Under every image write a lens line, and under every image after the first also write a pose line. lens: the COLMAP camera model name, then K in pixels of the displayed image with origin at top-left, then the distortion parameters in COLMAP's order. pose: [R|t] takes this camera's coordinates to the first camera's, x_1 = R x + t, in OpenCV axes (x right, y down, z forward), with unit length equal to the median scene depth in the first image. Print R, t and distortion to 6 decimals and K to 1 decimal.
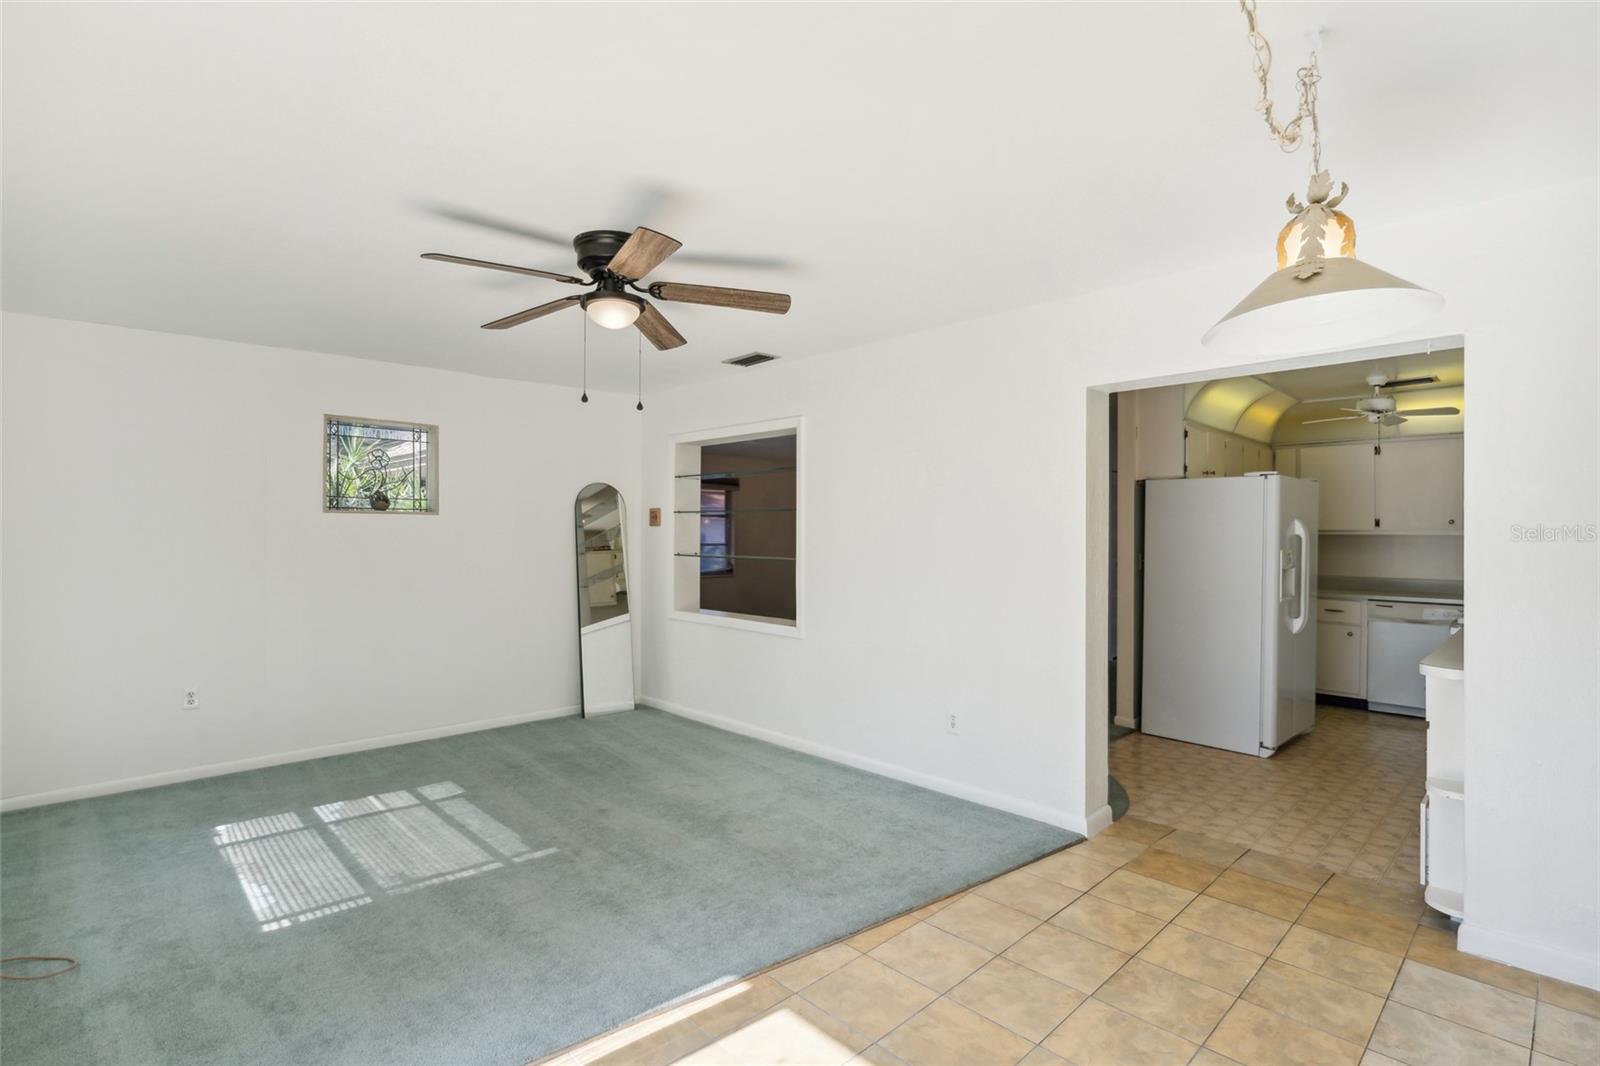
lens RADIAL K [[759.8, 0, 800.0], [0, 759.8, 533.0], [0, 0, 1]] dist [0.002457, 0.000812]
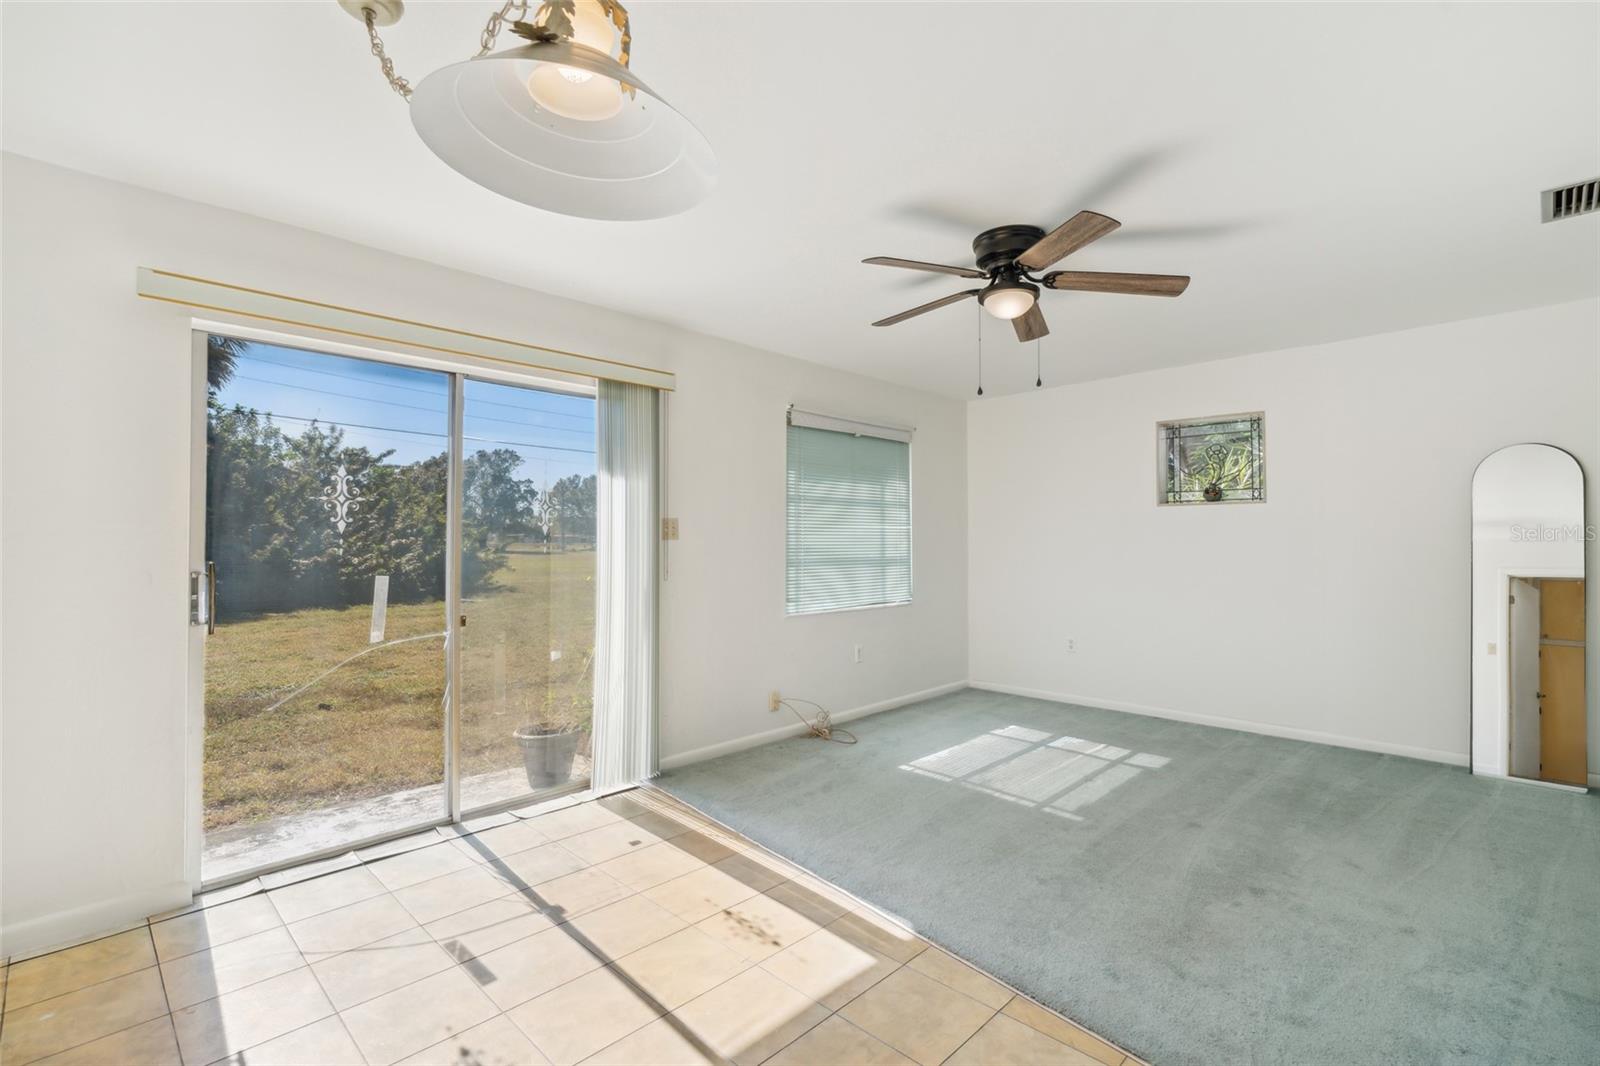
lens RADIAL K [[733.7, 0, 800.0], [0, 733.7, 533.0], [0, 0, 1]] dist [-0.001574, -0.000122]
pose [[0.037992, -0.013764, -0.999183, 0.645371], [0.002669, 0.999903, -0.013672, 0.038375], [0.999274, -0.002147, 0.038025, 0.563387]]
